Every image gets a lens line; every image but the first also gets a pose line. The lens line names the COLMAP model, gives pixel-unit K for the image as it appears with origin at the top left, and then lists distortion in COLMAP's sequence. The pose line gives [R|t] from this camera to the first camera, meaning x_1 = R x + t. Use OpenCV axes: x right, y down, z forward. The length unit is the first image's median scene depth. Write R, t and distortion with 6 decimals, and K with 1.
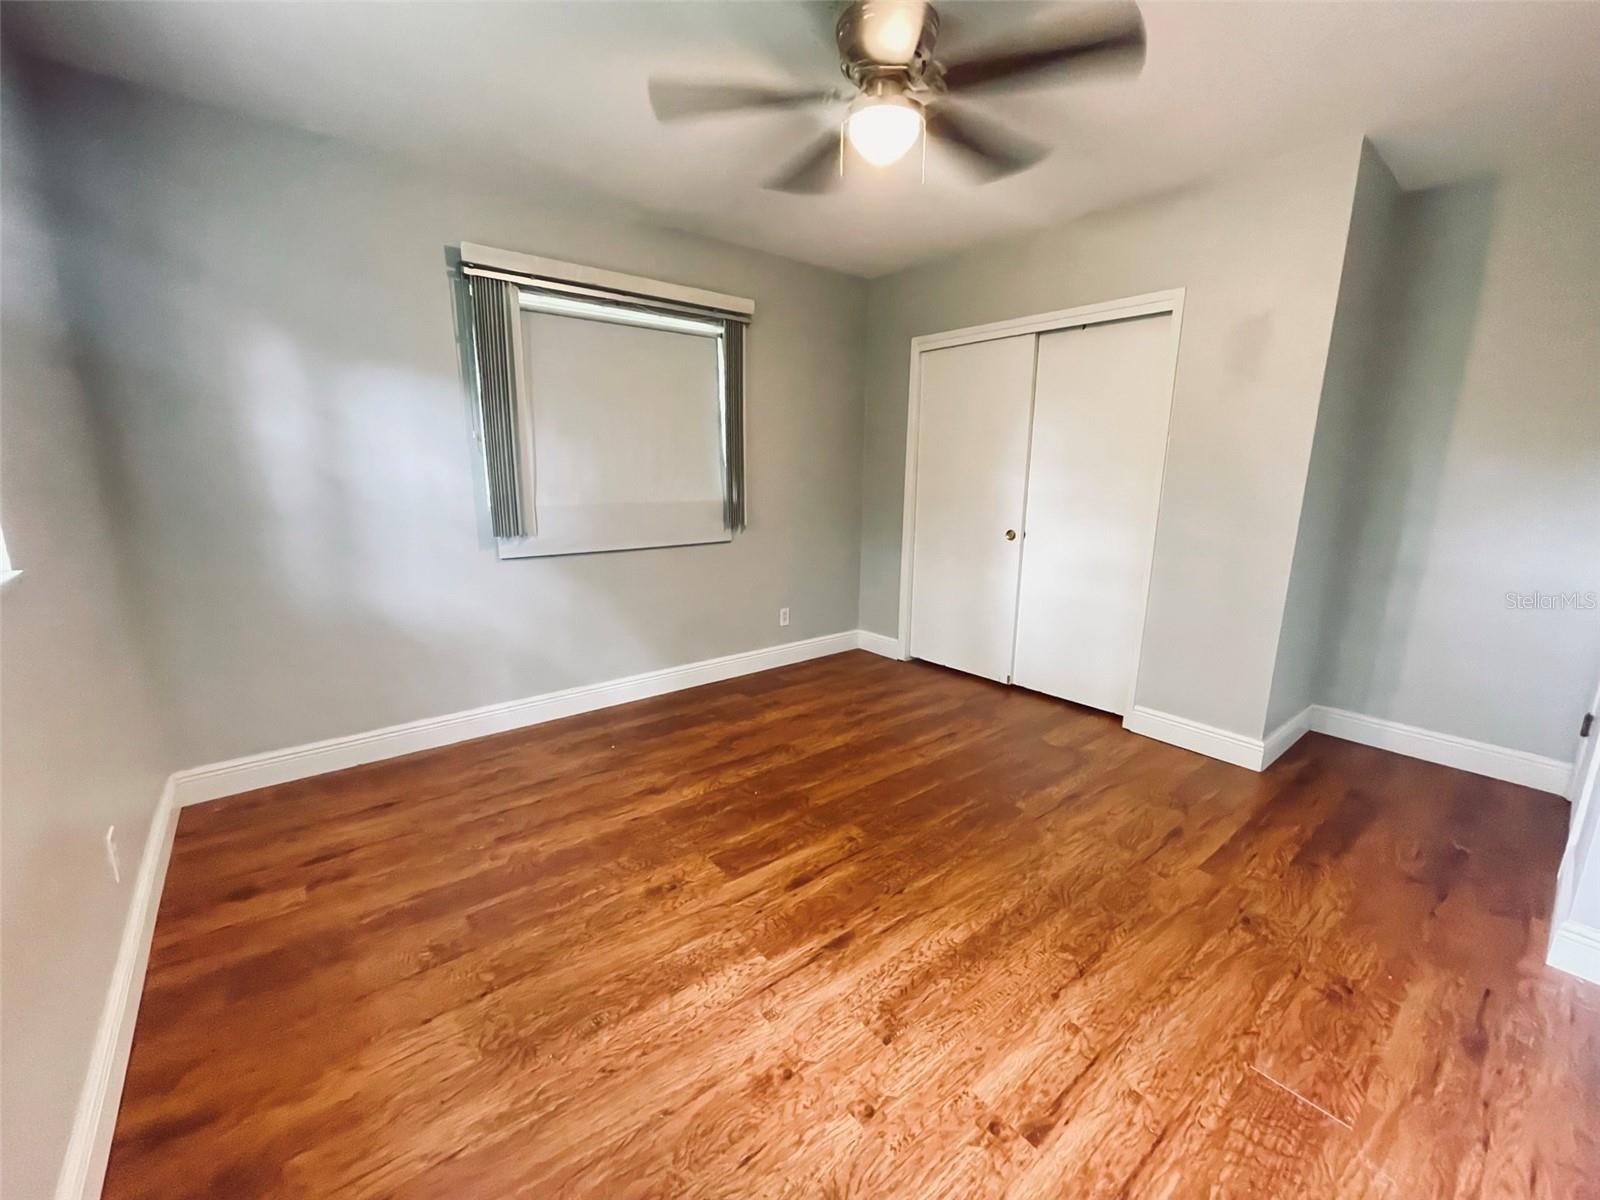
lens RADIAL K [[648.2, 0, 793.2], [0, 648.2, 598.4], [0, 0, 1]] dist [-0.000193, 0.000952]
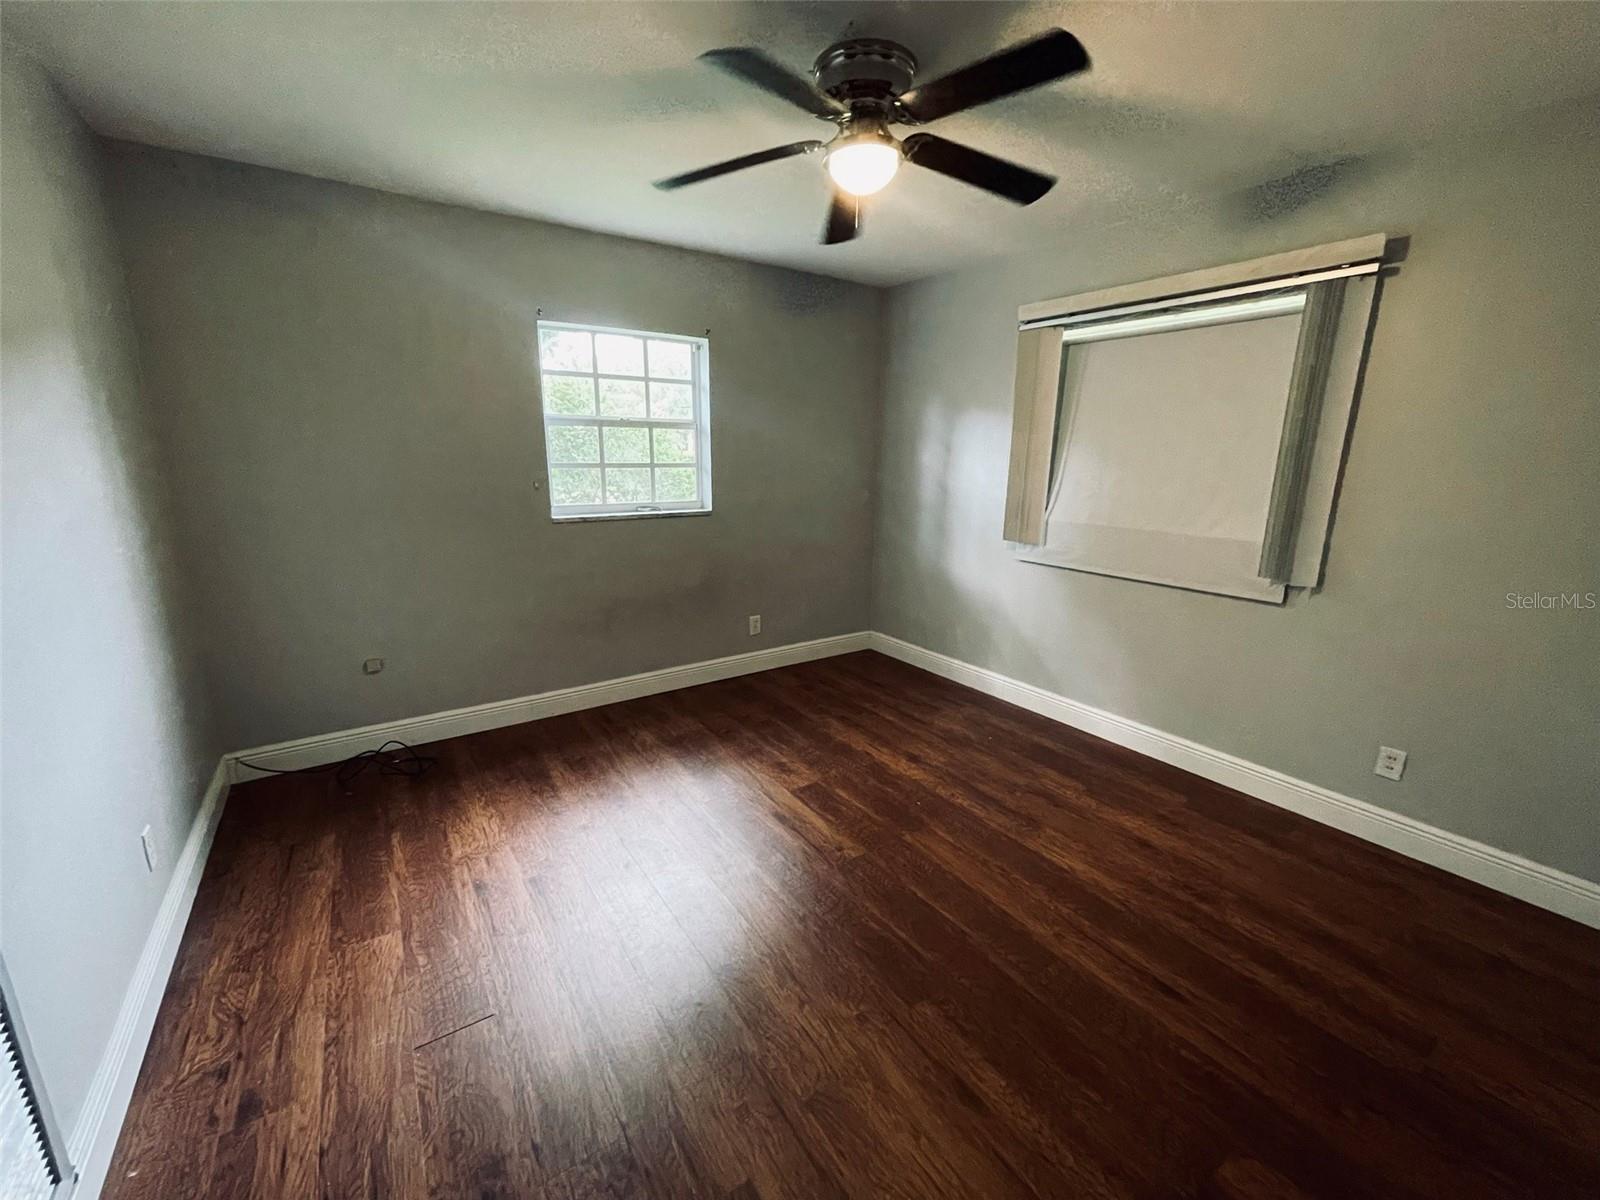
lens RADIAL K [[648.2, 0, 803.7], [0, 648.2, 597.6], [0, 0, 1]] dist [-0.000193, 0.000952]
pose [[-0.080670, 0.205820, -0.975259, 1.184325], [-0.215656, 0.951668, 0.218680, -0.263334], [0.973131, 0.227962, -0.032385, 1.018969]]
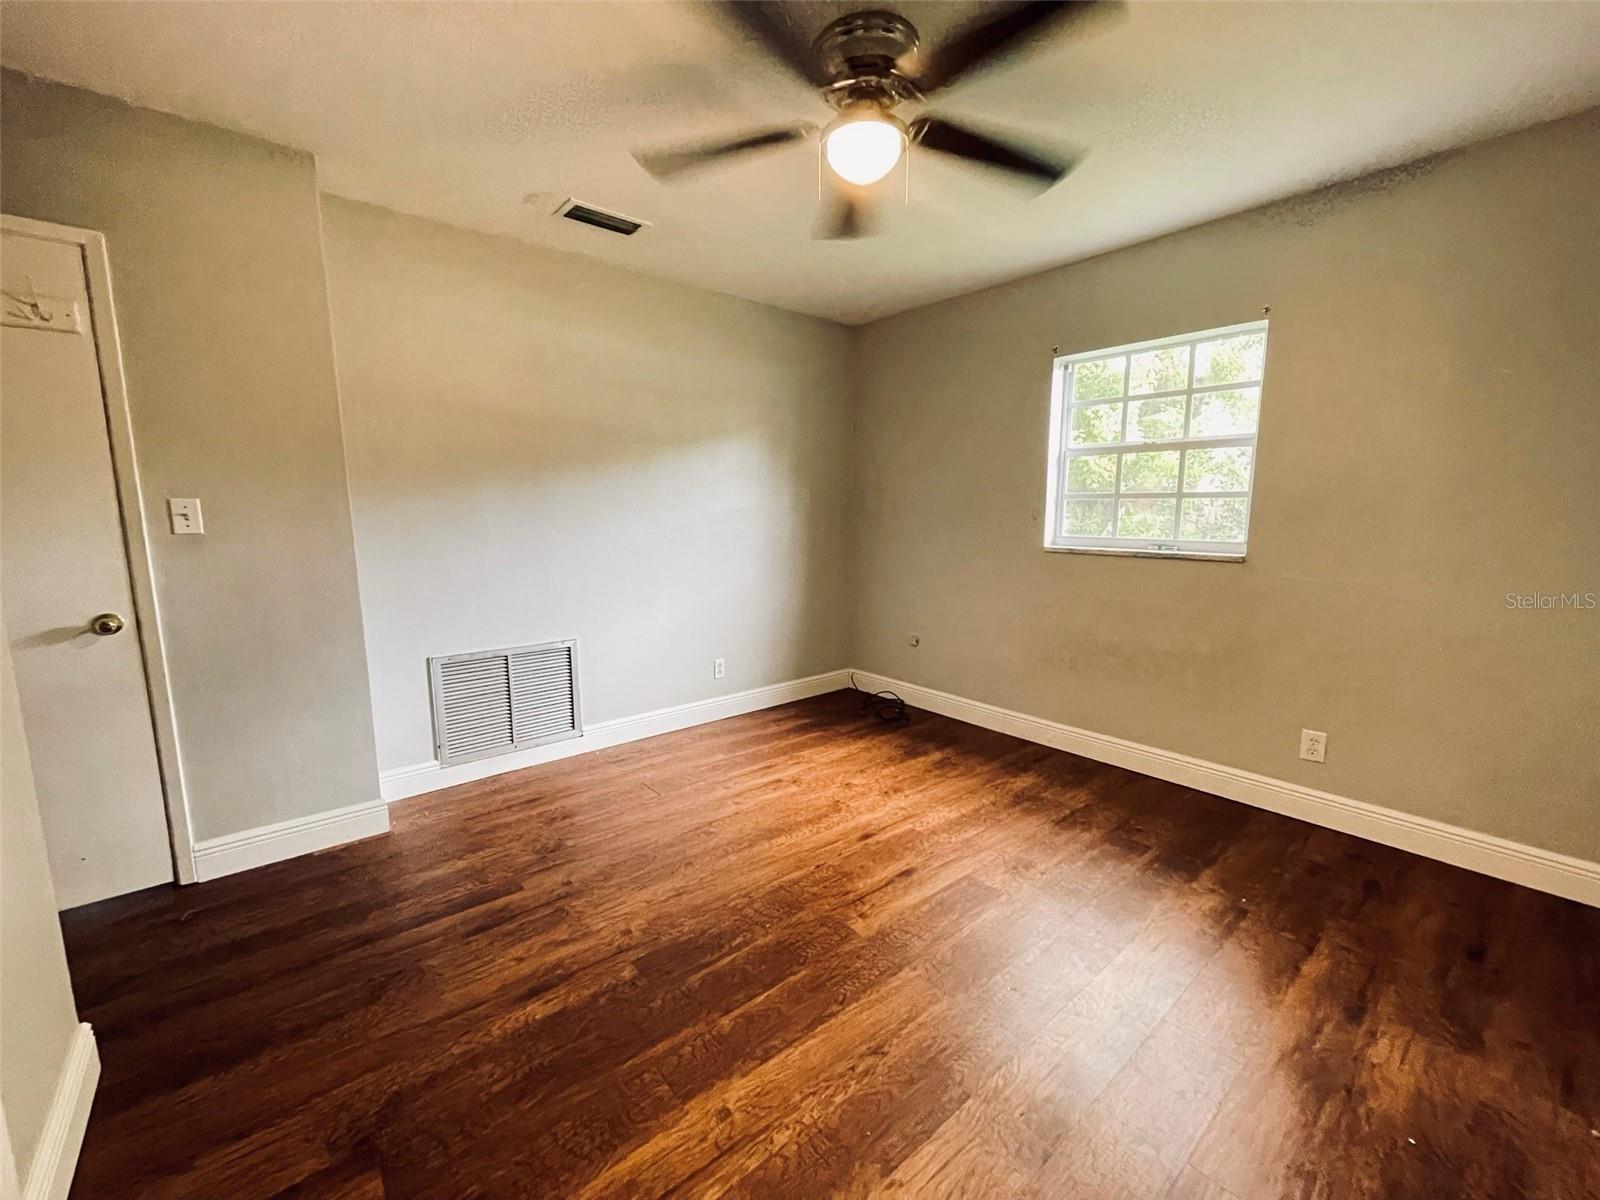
lens RADIAL K [[648.2, 0, 791.4], [0, 648.2, 598.3], [0, 0, 1]] dist [-0.000193, 0.000952]
pose [[-0.999847, -0.011082, -0.013519, 0.236917], [-0.015036, 0.939670, 0.341751, -0.401994], [0.008916, 0.341902, -0.939693, 1.950816]]
